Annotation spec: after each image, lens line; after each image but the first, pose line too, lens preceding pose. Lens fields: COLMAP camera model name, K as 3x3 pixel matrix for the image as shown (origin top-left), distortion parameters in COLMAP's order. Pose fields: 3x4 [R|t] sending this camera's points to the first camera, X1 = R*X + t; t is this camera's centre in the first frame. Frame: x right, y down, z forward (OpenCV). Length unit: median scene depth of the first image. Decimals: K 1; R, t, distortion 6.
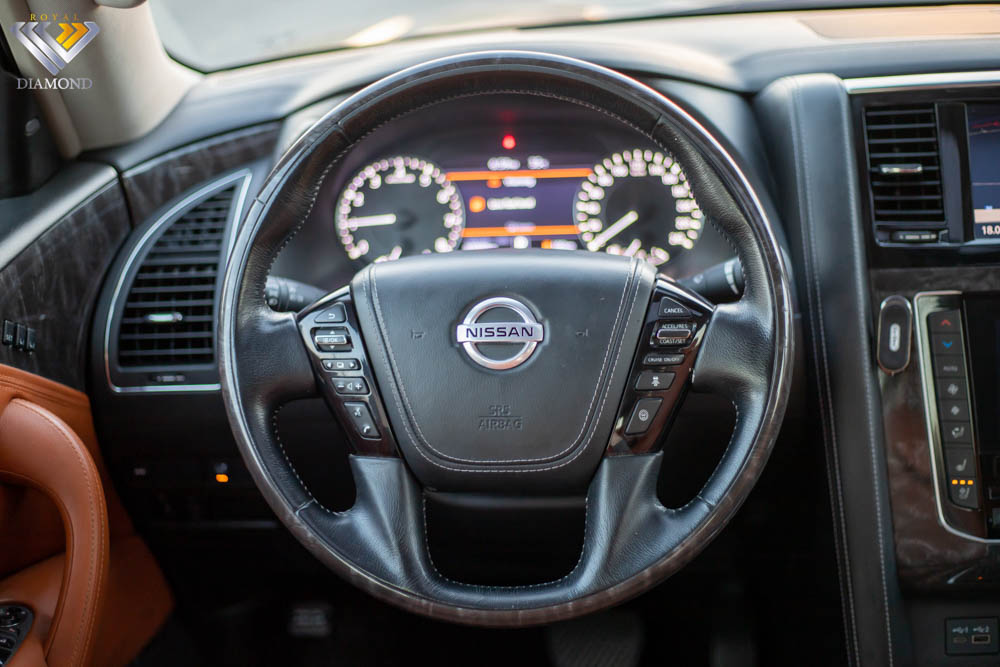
lens RADIAL K [[1553.1, 0, 507.1], [0, 1553.1, 365.7], [0, 0, 1]] dist [-0.109688, 0.000000]
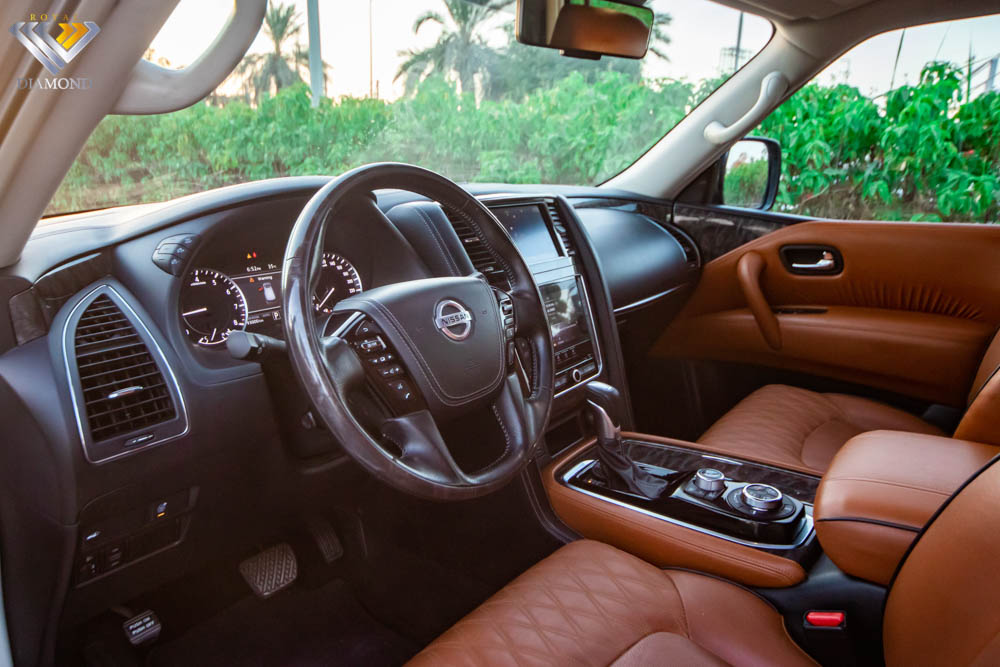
lens RADIAL K [[679.0, 0, 500.4], [0, 679.0, 326.3], [0, 0, 1]] dist [-0.006680, 0.007234]
pose [[0.569387, -0.151535, 0.807982, -0.499395], [0.274854, 0.961393, -0.013383, 0.008254], [-0.774760, 0.229697, 0.589055, 0.460960]]
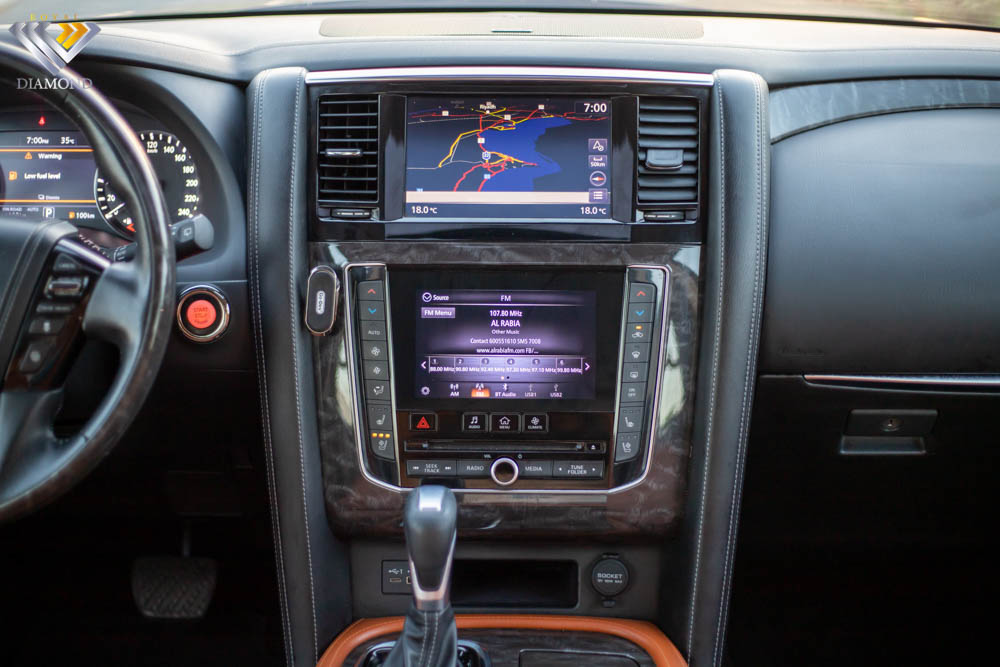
lens RADIAL K [[1553.1, 0, 500.4], [0, 1553.1, 340.9], [0, 0, 1]] dist [-0.109688, 0.000000]
pose [[0.998809, 0.037014, 0.031783, 0.343843], [-0.036461, 0.999176, -0.017820, 0.024600], [-0.032417, 0.016640, 0.999336, -0.124351]]
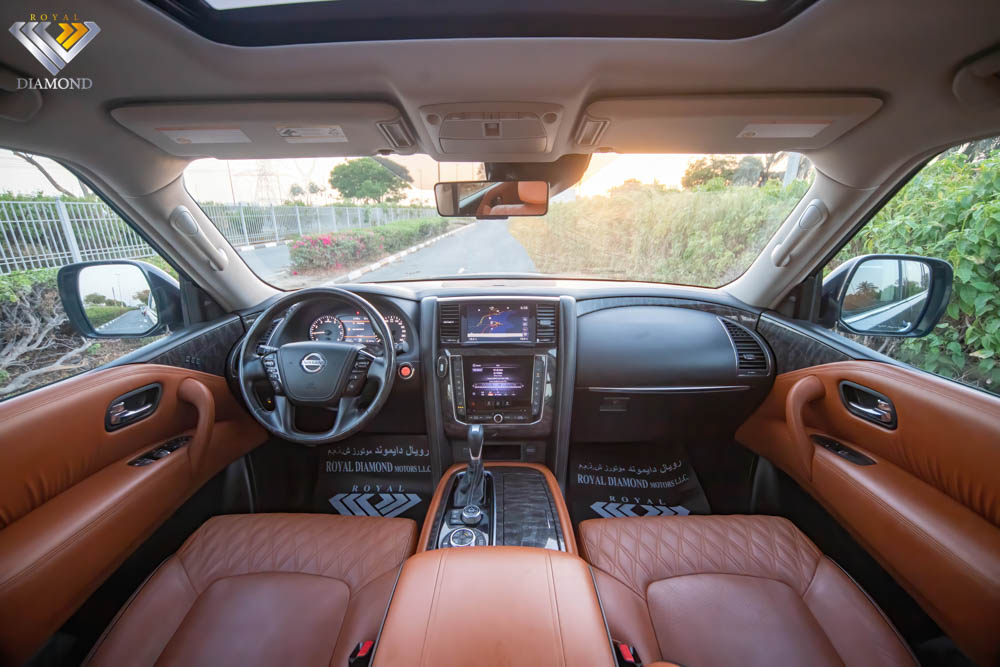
lens RADIAL K [[432.3, 0, 502.0], [0, 432.3, 348.4], [0, 0, 1]] dist [0.000131, 0.000674]
pose [[0.998928, 0.027113, 0.037529, 0.352072], [-0.024553, 0.997446, -0.067071, 0.001908], [-0.039252, 0.066078, 0.997042, -0.038704]]
